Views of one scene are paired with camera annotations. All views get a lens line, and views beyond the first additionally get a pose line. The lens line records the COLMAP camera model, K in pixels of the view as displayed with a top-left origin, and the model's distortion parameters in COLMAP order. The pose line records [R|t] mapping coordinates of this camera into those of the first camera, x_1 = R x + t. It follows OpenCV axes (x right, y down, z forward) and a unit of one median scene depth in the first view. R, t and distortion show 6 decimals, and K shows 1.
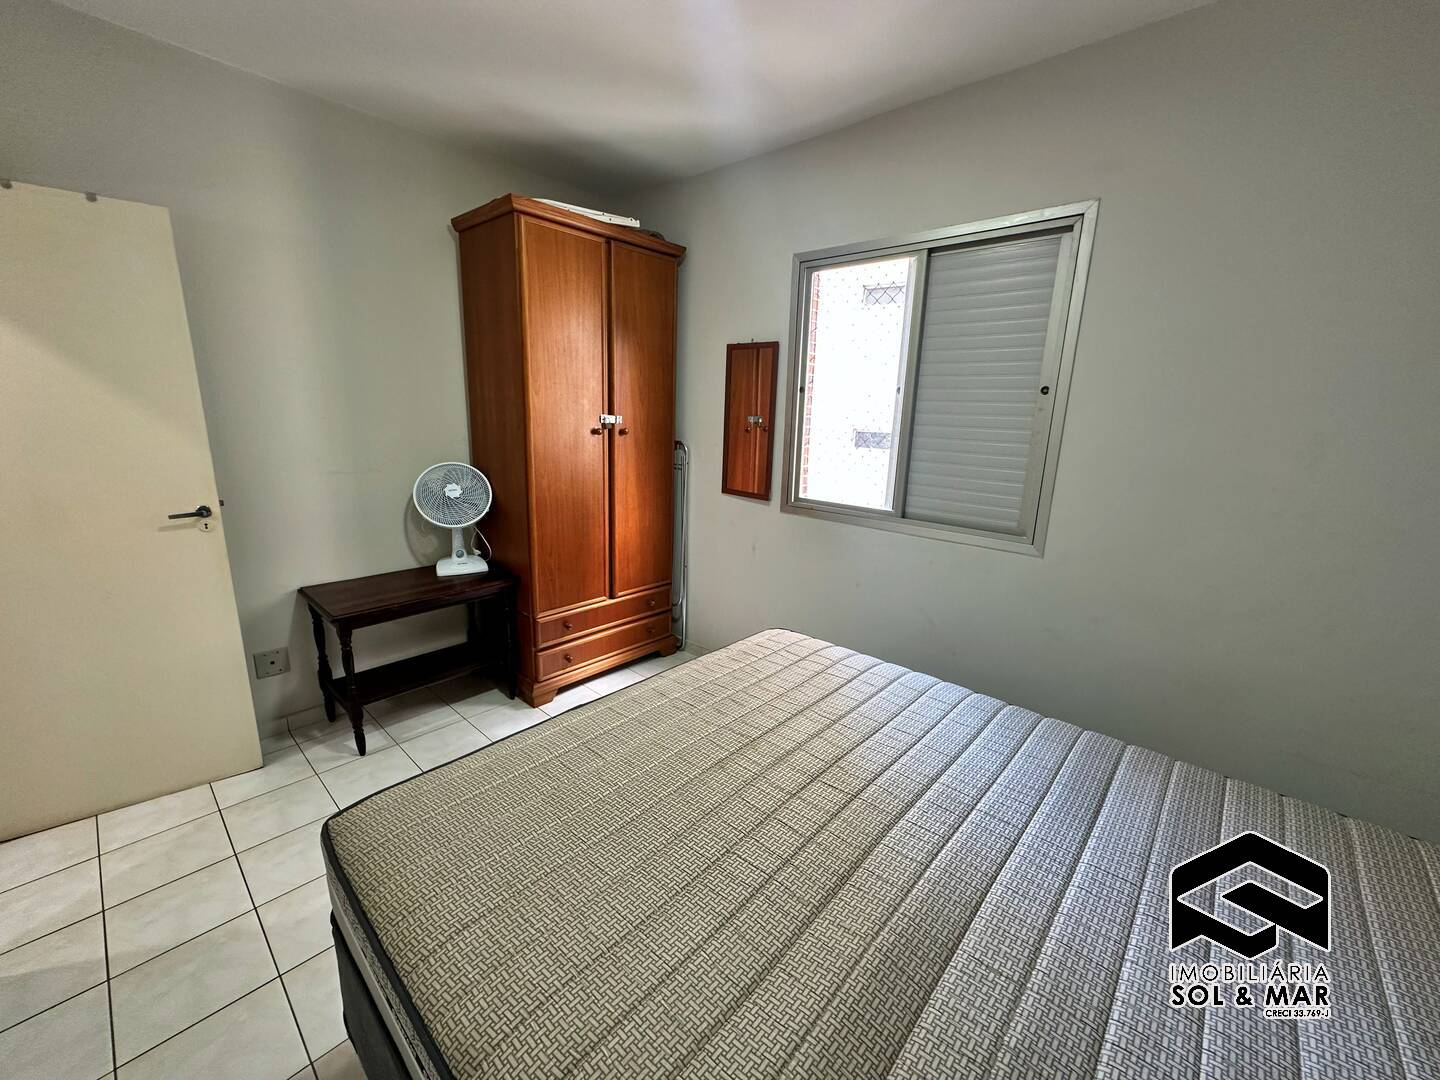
lens RADIAL K [[574.0, 0, 719.1], [0, 574.0, 541.5], [0, 0, 1]] dist [-0.003025, 0.000282]
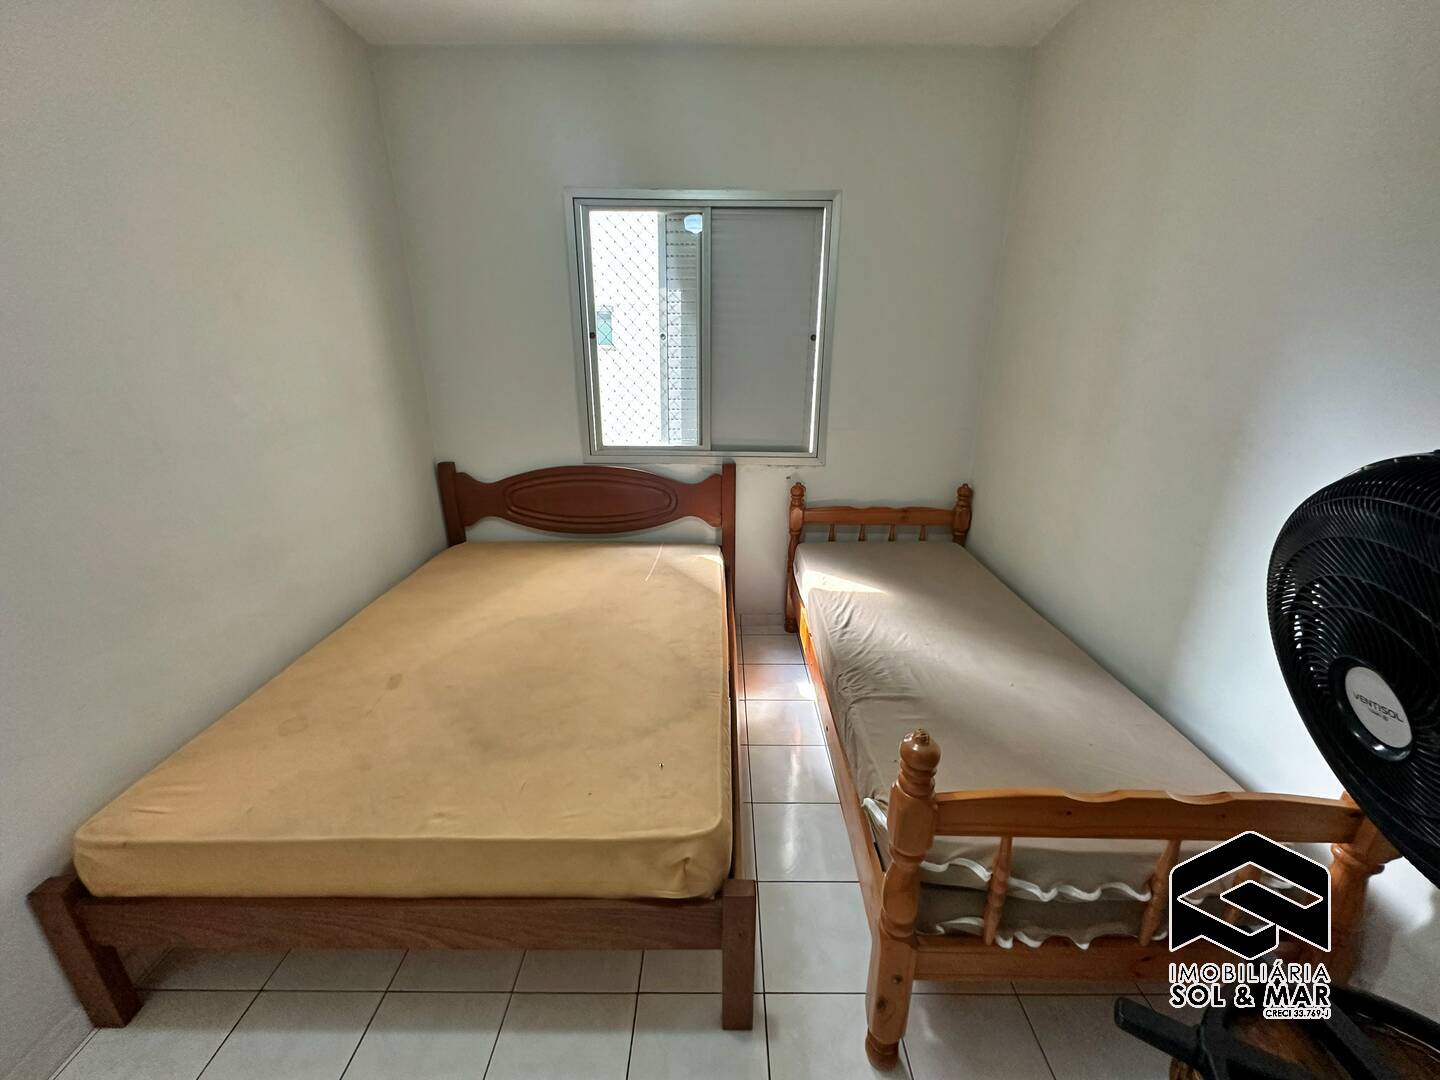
lens RADIAL K [[572.9, 0, 720.0], [0, 572.9, 540.0], [0, 0, 1]] dist [0.000098, 0.000680]
pose [[0.736654, -0.221157, 0.639086, -0.401340], [0.165065, 0.975234, 0.147216, -0.030653], [-0.655816, -0.002957, 0.754915, 0.112588]]
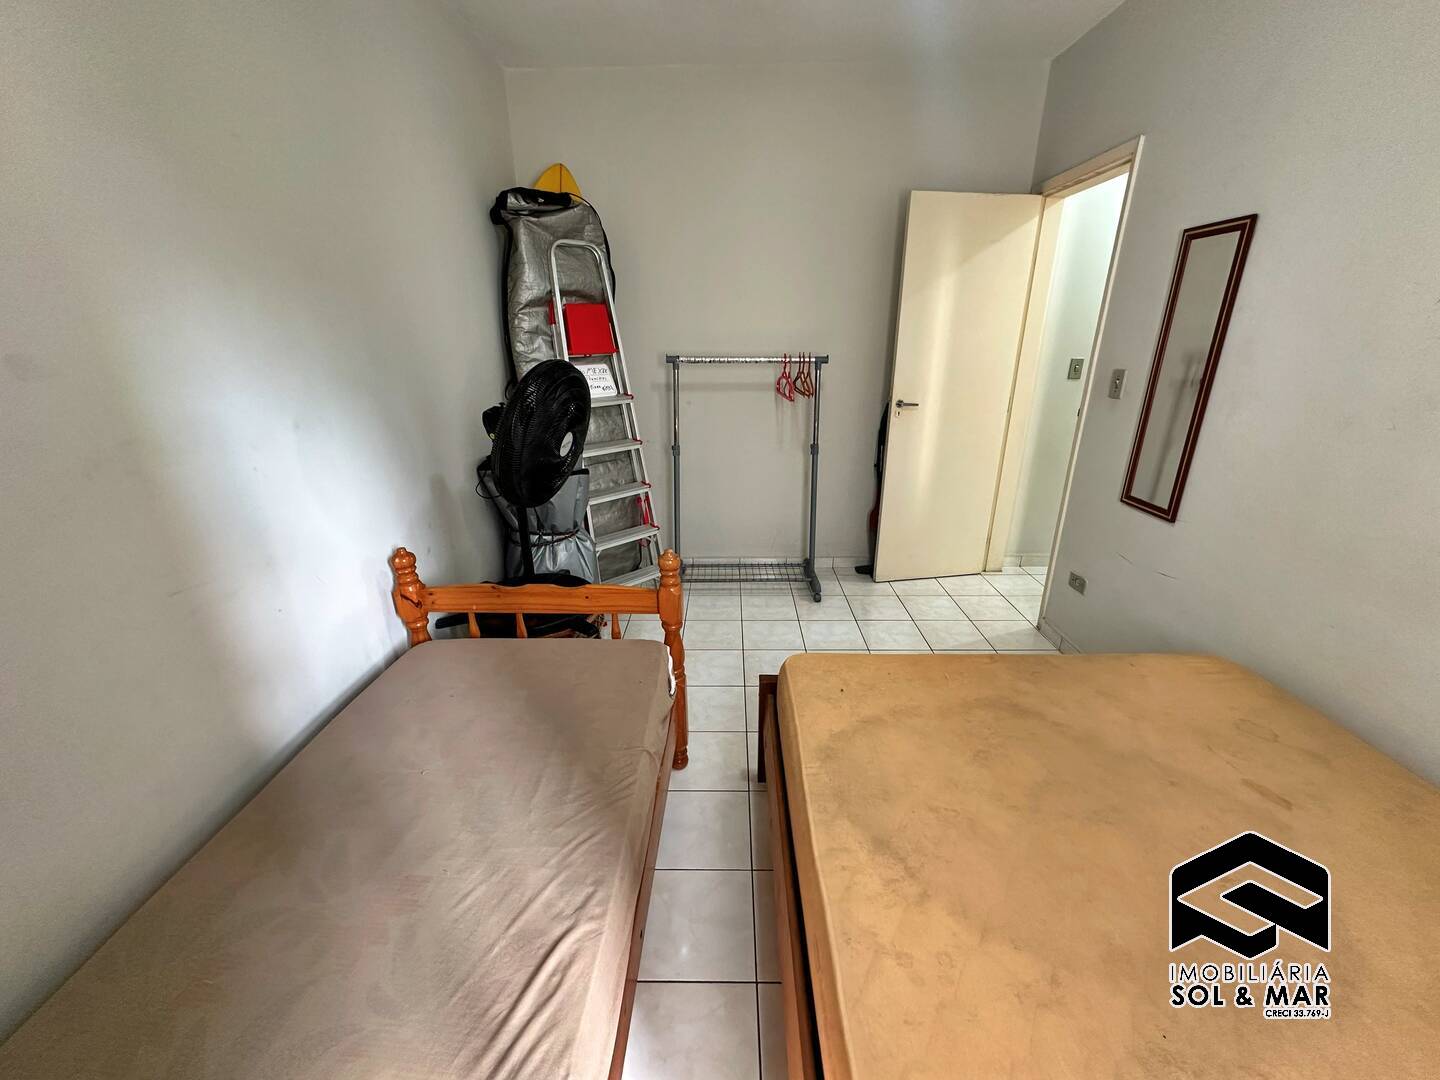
lens RADIAL K [[574.0, 0, 719.1], [0, 574.0, 541.5], [0, 0, 1]] dist [-0.003025, 0.000282]
pose [[-0.751349, 0.224333, -0.620604, 0.246323], [-0.152400, 0.856034, 0.493943, -0.166725], [0.642066, 0.465704, -0.608992, 0.715498]]
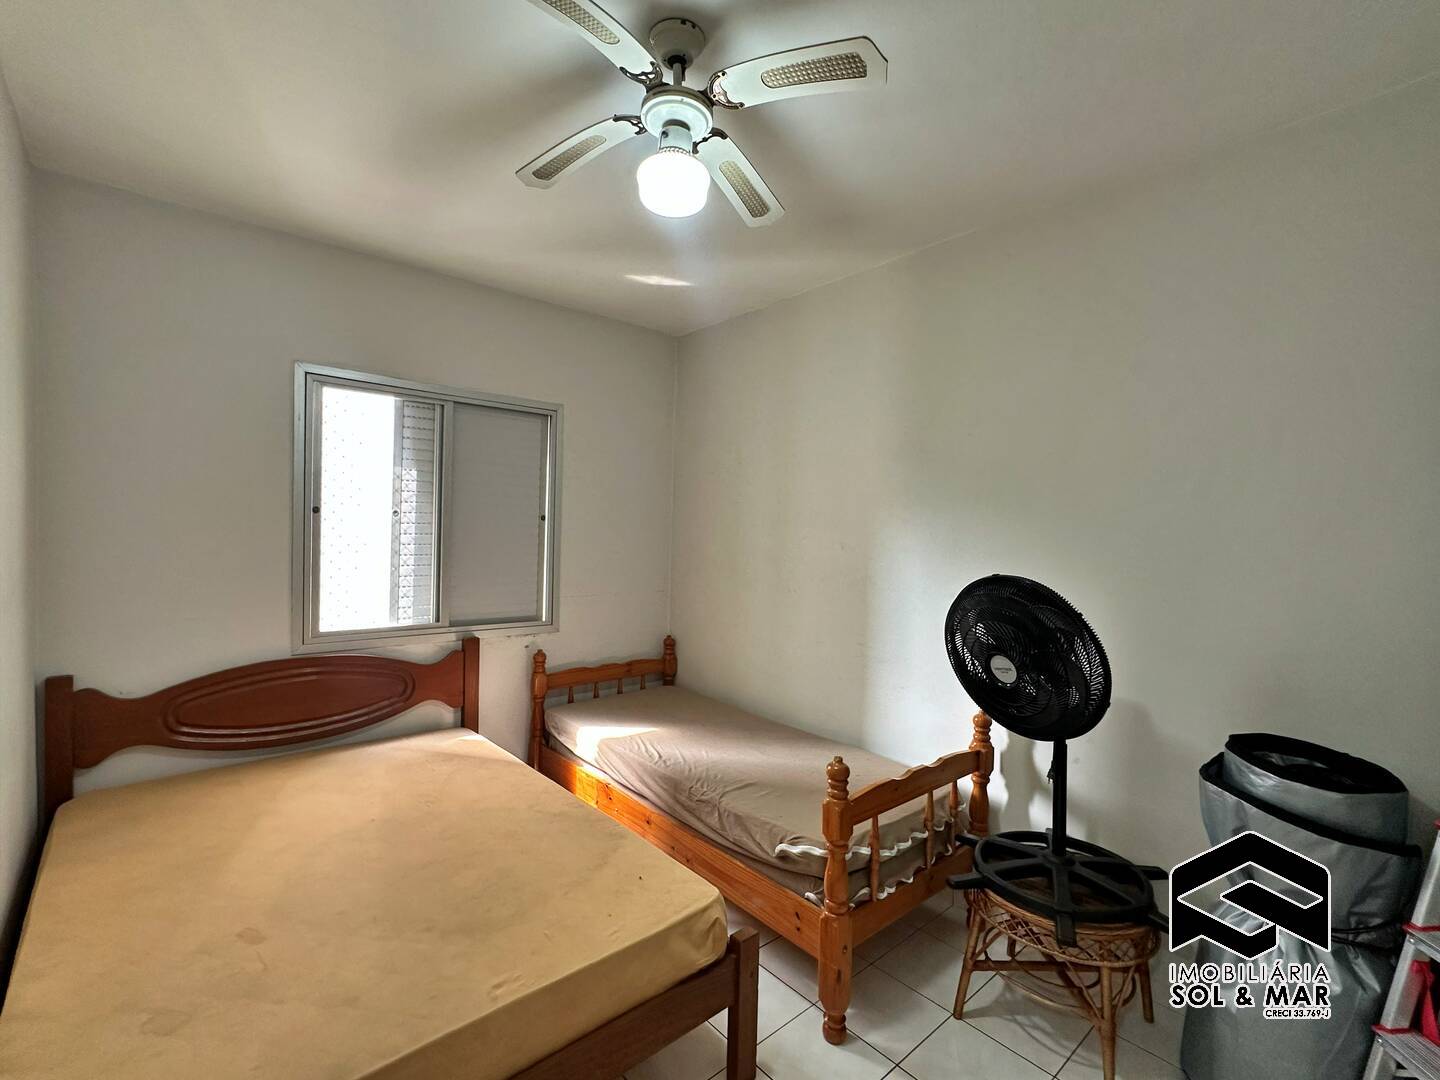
lens RADIAL K [[650.1, 0, 716.8], [0, 650.1, 546.6], [0, 0, 1]] dist [0.001161, 0.000178]
pose [[0.110099, -0.038782, 0.993164, -0.785546], [0.214057, 0.976715, 0.014410, -0.092352], [-0.970597, 0.211007, 0.115837, 0.297942]]
